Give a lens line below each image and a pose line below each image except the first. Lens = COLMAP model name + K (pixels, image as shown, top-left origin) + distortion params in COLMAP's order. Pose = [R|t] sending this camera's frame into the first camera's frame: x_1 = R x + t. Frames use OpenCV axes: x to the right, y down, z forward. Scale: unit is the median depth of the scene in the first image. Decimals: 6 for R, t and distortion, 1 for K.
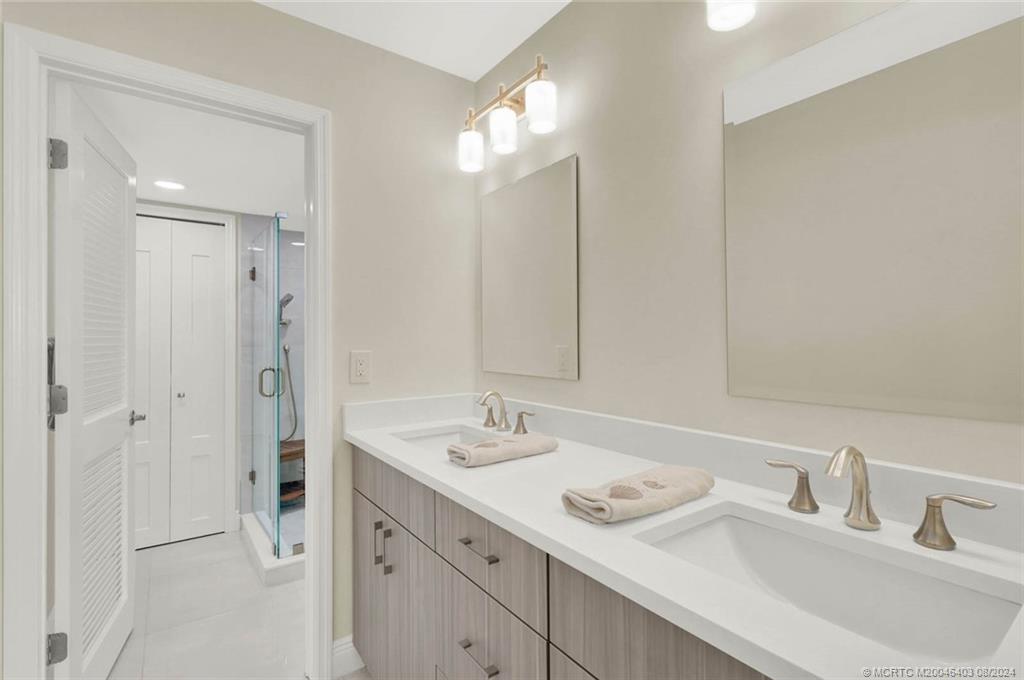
lens RADIAL K [[481.0, 0, 519.1], [0, 481.0, 340.4], [0, 0, 1]] dist [-0.003859, 0.000670]
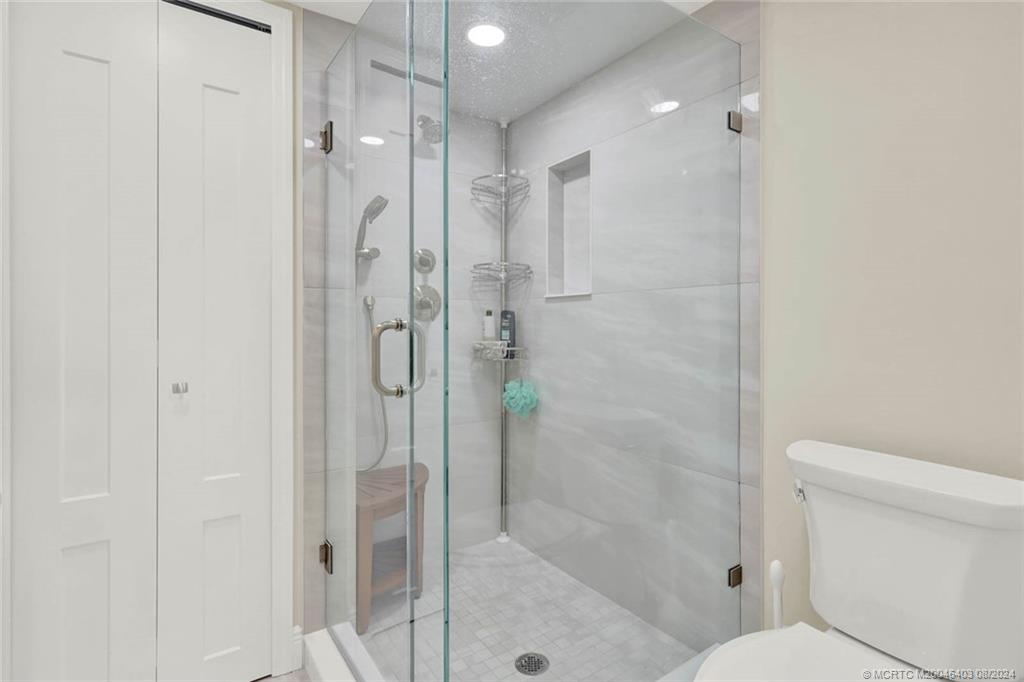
lens RADIAL K [[481.0, 0, 504.9], [0, 481.0, 335.2], [0, 0, 1]] dist [-0.003859, 0.000670]
pose [[0.999984, 0.005324, -0.002061, -0.372773], [-0.005298, 0.999904, 0.012806, 0.053104], [0.002129, -0.012795, 0.999916, 0.514285]]
